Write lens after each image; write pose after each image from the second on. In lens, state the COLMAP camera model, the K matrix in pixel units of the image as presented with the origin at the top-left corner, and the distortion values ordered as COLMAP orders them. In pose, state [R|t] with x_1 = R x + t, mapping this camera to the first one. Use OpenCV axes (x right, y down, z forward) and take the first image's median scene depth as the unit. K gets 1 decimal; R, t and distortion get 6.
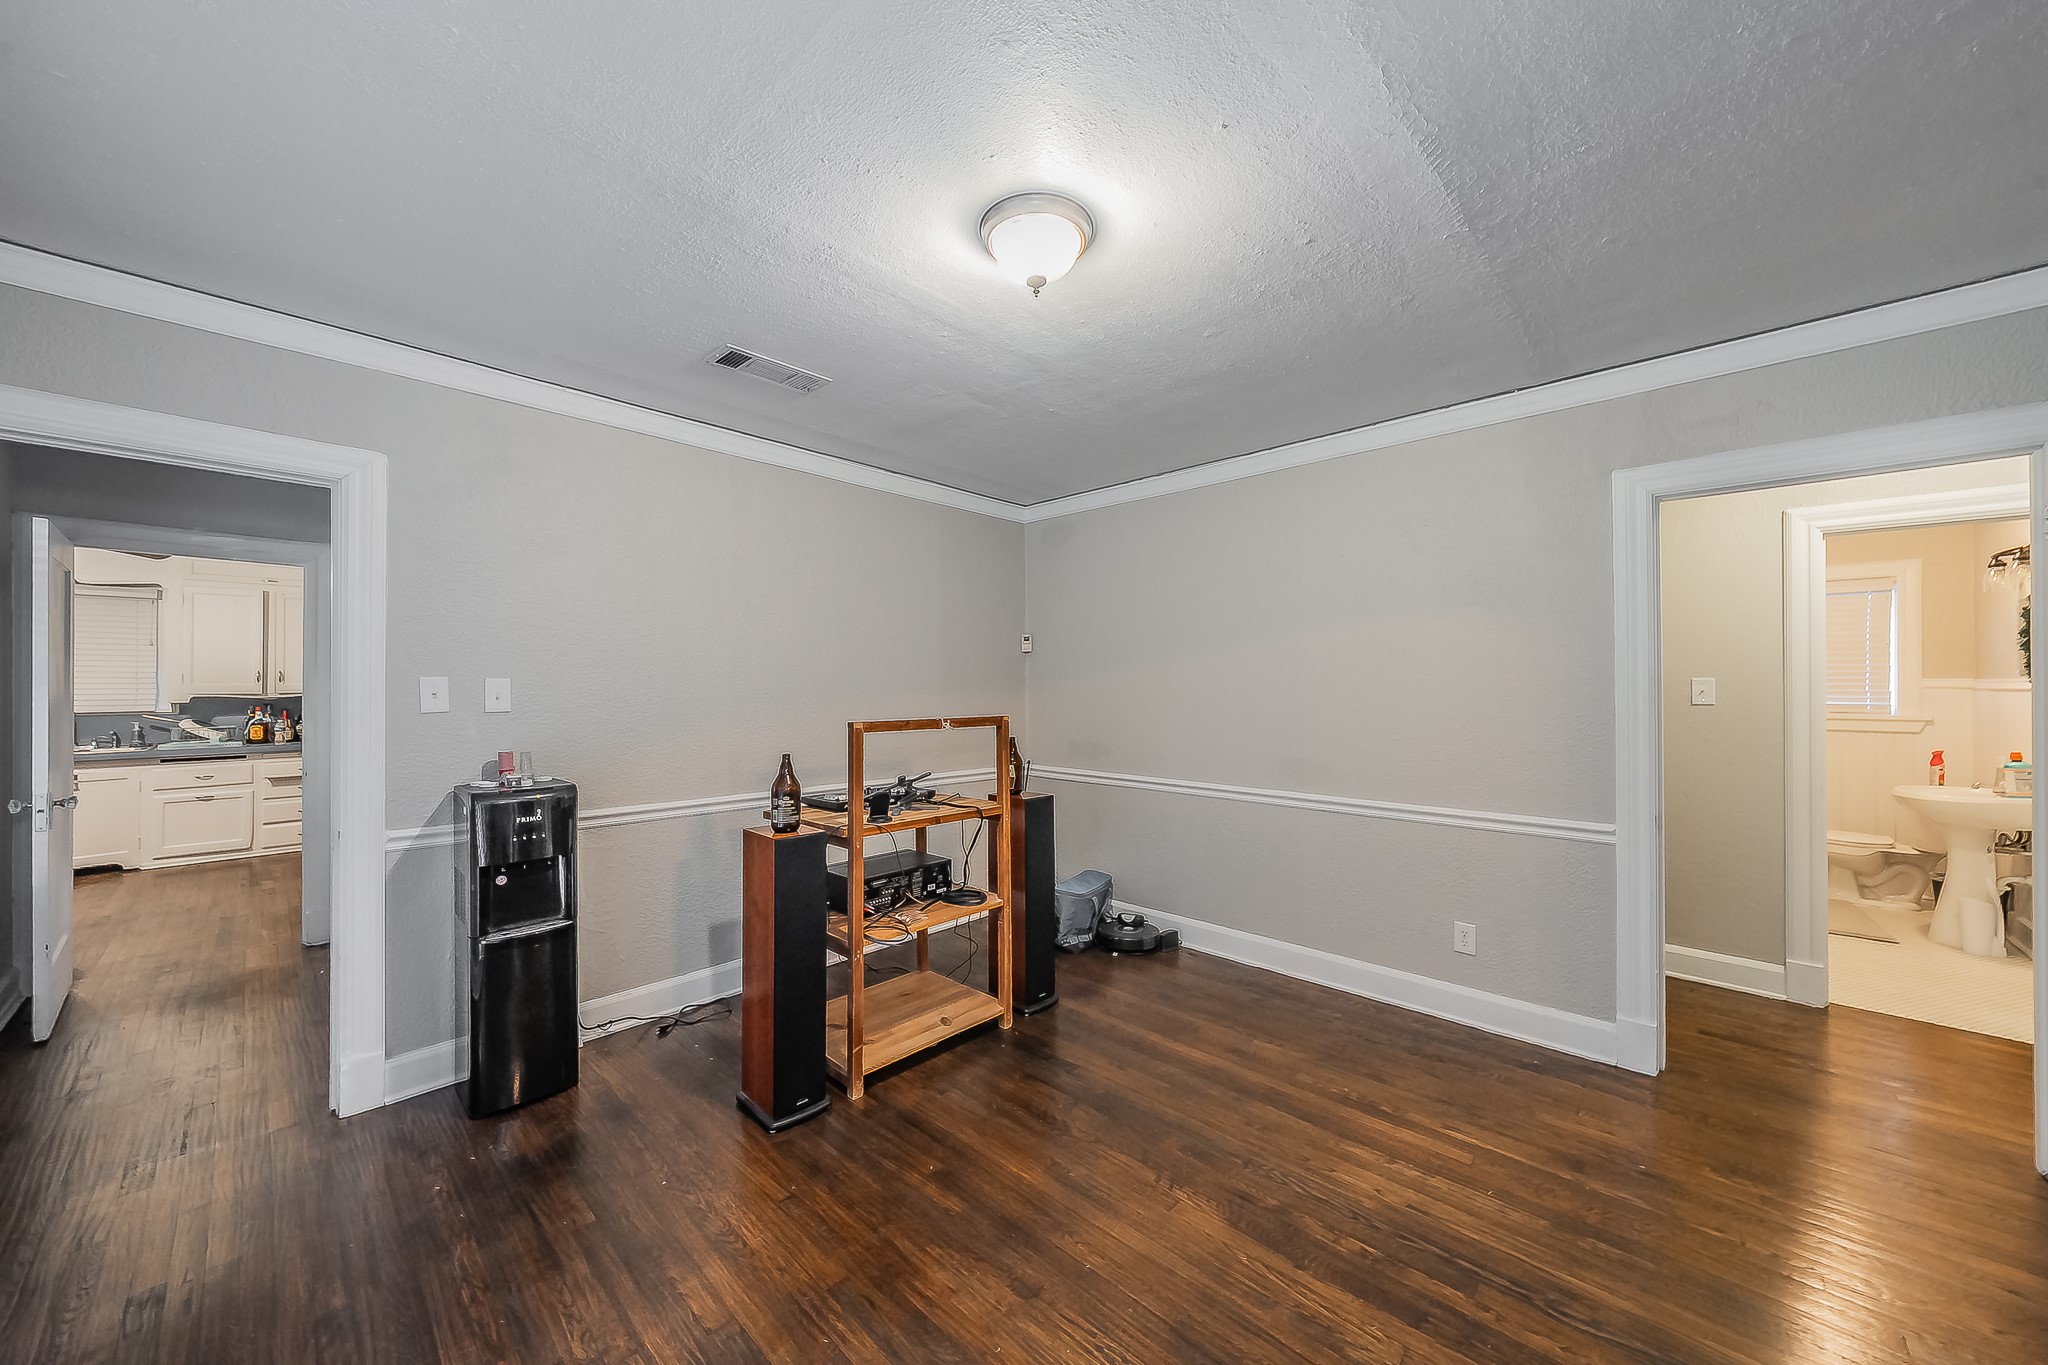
lens RADIAL K [[720.9, 0, 1017.0], [0, 720.9, 685.8], [0, 0, 1]] dist [0.000896, 0.000104]
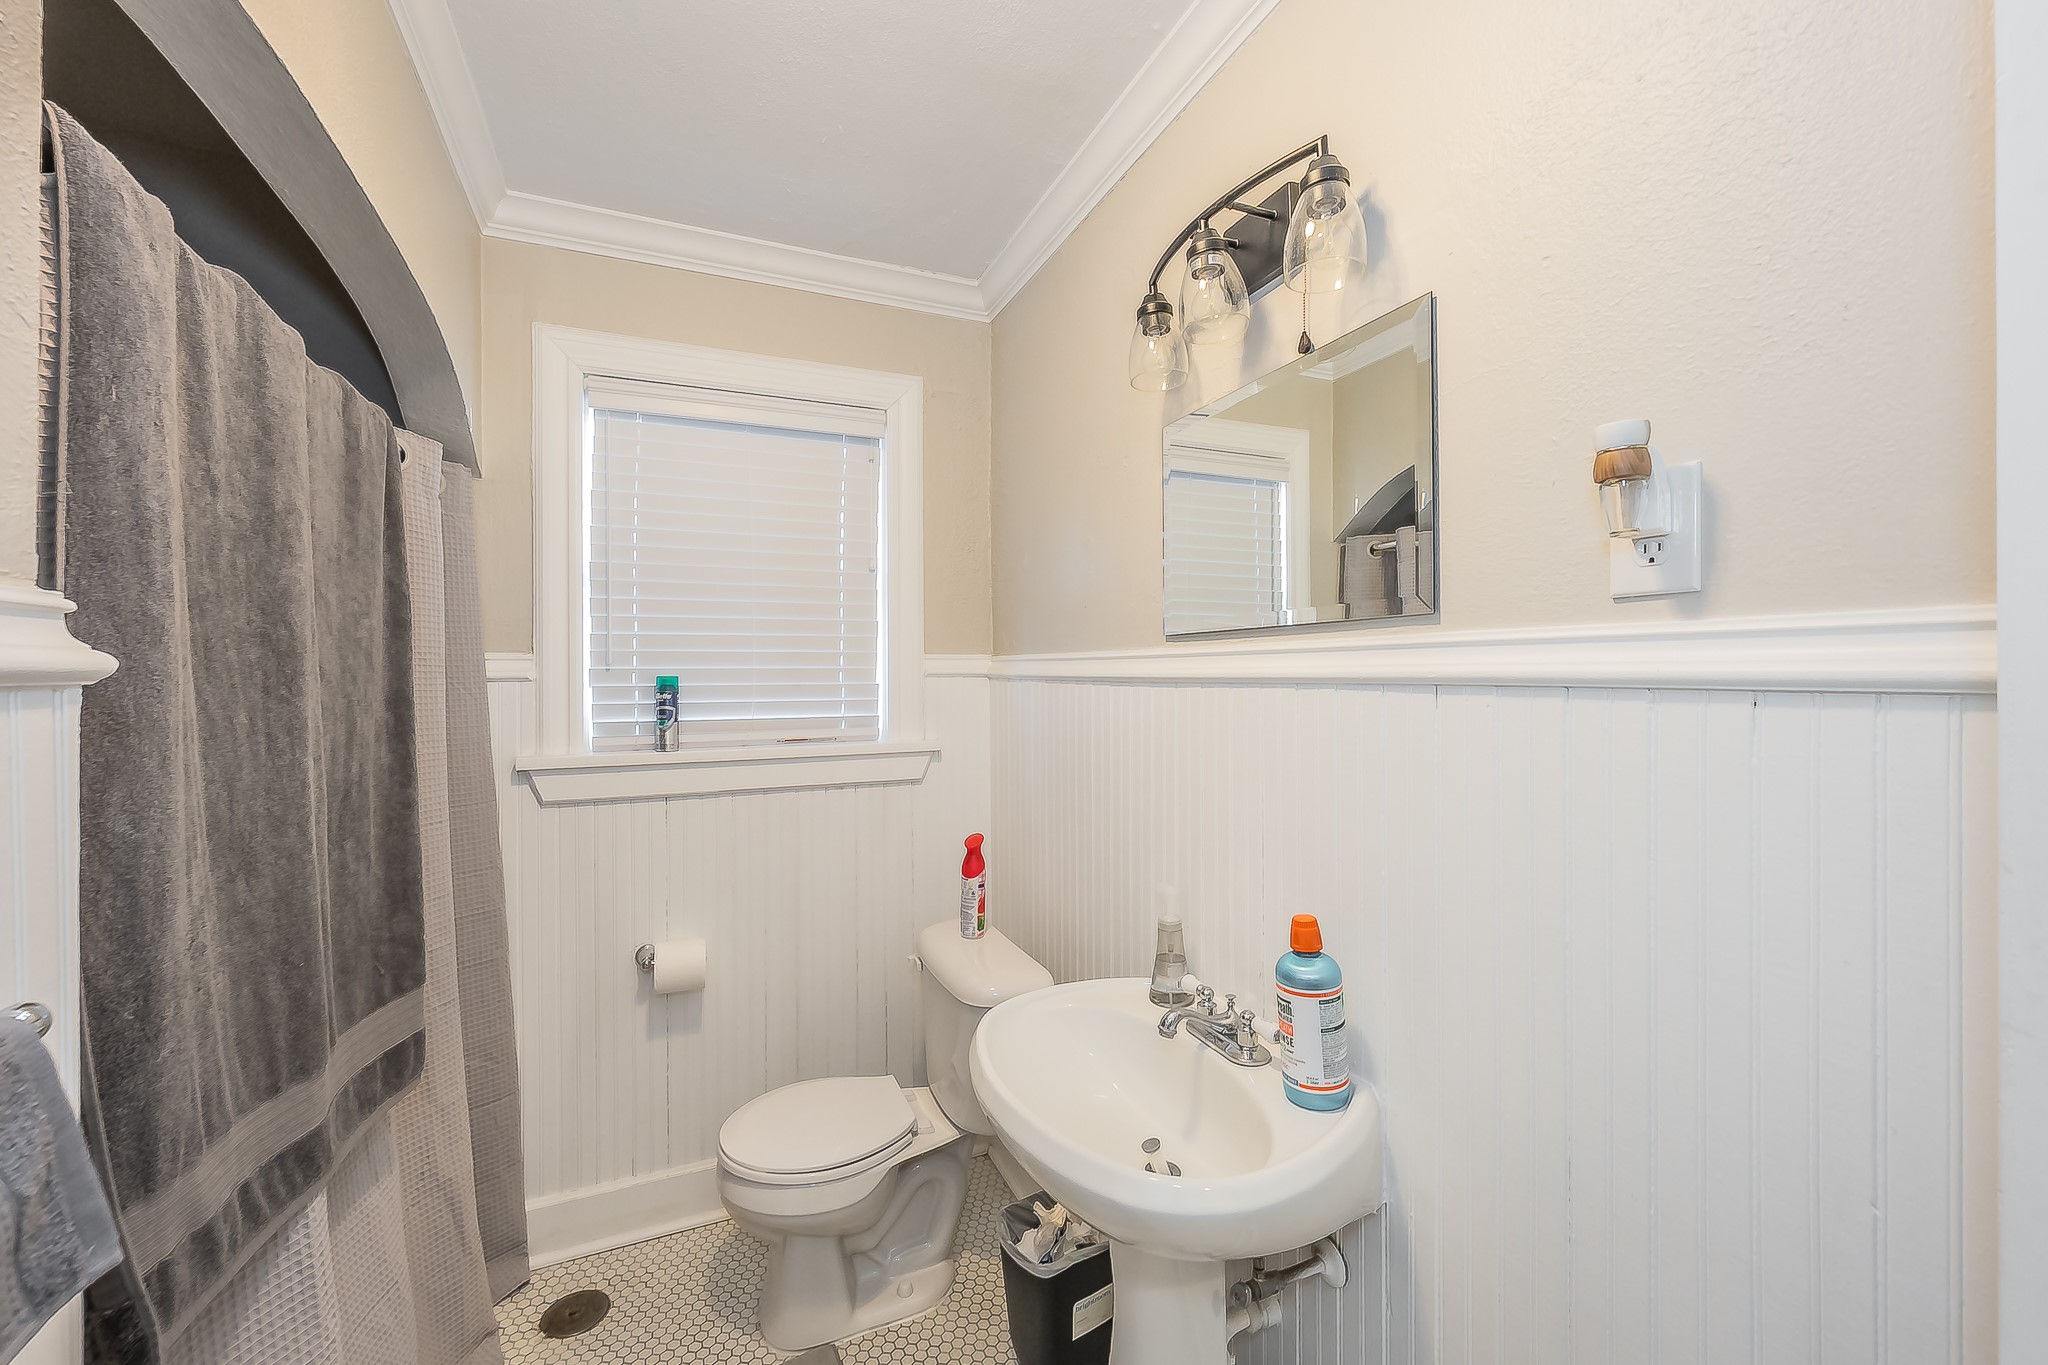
lens RADIAL K [[824.2, 0, 1022.4], [0, 824.2, 676.8], [0, 0, 1]] dist [-0.001746, -0.000043]
pose [[0.400485, -0.006385, 0.916281, 0.854104], [-0.000732, 0.999973, 0.007288, -0.000010], [-0.916303, -0.003590, 0.400470, 0.776301]]
